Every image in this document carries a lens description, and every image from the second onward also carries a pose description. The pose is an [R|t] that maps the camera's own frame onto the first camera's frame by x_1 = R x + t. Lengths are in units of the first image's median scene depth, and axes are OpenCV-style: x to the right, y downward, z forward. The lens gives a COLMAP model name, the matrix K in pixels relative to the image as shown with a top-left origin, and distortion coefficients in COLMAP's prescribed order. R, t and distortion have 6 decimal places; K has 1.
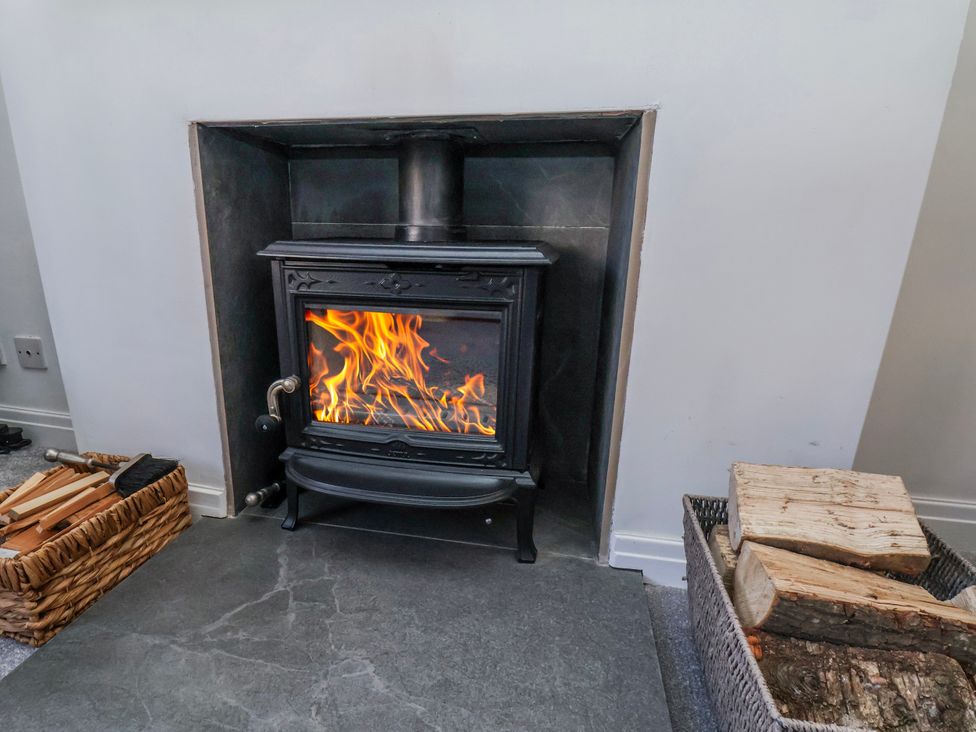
lens RADIAL K [[560.6, 0, 441.5], [0, 560.6, 414.8], [0, 0, 1]] dist [-0.001981, -0.000777]
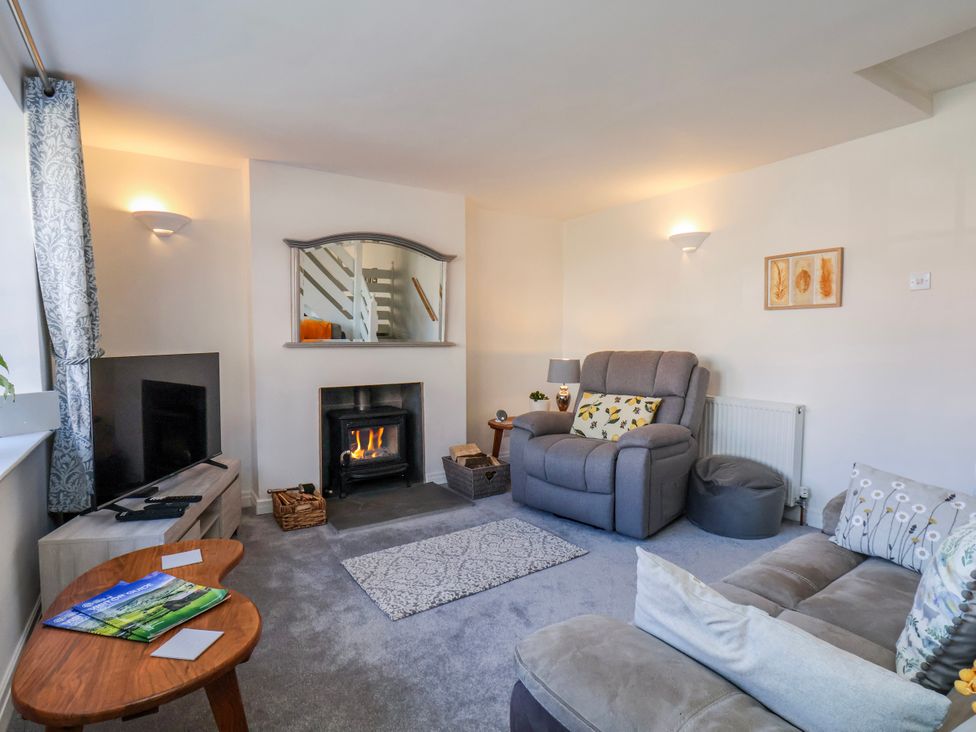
lens RADIAL K [[513.1, 0, 486.9], [0, 513.1, 374.2], [0, 0, 1]] dist [0.002794, -0.012505]
pose [[0.693249, -0.062075, 0.718020, -2.006582], [0.250567, 0.954891, -0.159369, 0.221564], [-0.675738, 0.290395, 0.677532, -2.022915]]
